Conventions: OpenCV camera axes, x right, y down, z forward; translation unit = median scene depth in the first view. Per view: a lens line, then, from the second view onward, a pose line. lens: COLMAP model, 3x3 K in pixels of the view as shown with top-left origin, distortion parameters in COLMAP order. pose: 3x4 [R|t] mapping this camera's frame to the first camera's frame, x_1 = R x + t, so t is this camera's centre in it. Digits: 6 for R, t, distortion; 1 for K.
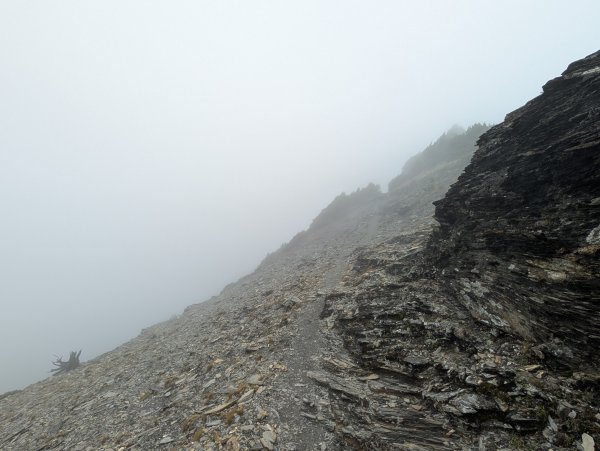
lens RADIAL K [[236.5, 0, 300.4], [0, 236.5, 227.0], [0, 0, 1]] dist [0.000229, 0.000410]
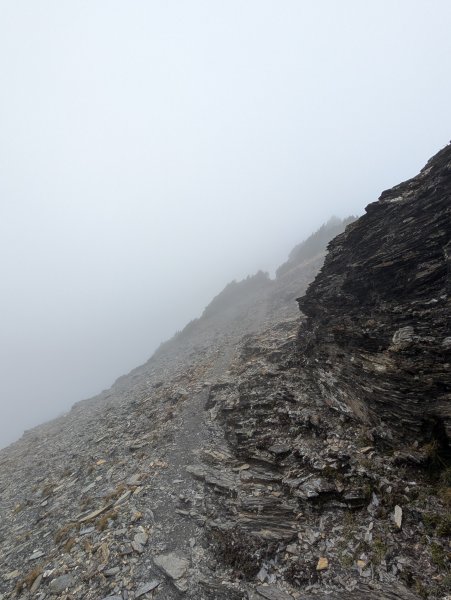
lens RADIAL K [[236.5, 0, 224.9], [0, 236.5, 298.4], [0, 0, 1]] dist [0.000229, 0.000410]
pose [[0.995048, -0.029407, 0.094943, 0.138361], [0.033481, 0.998573, -0.041609, -0.080918], [-0.093584, 0.044582, 0.994613, -0.081964]]
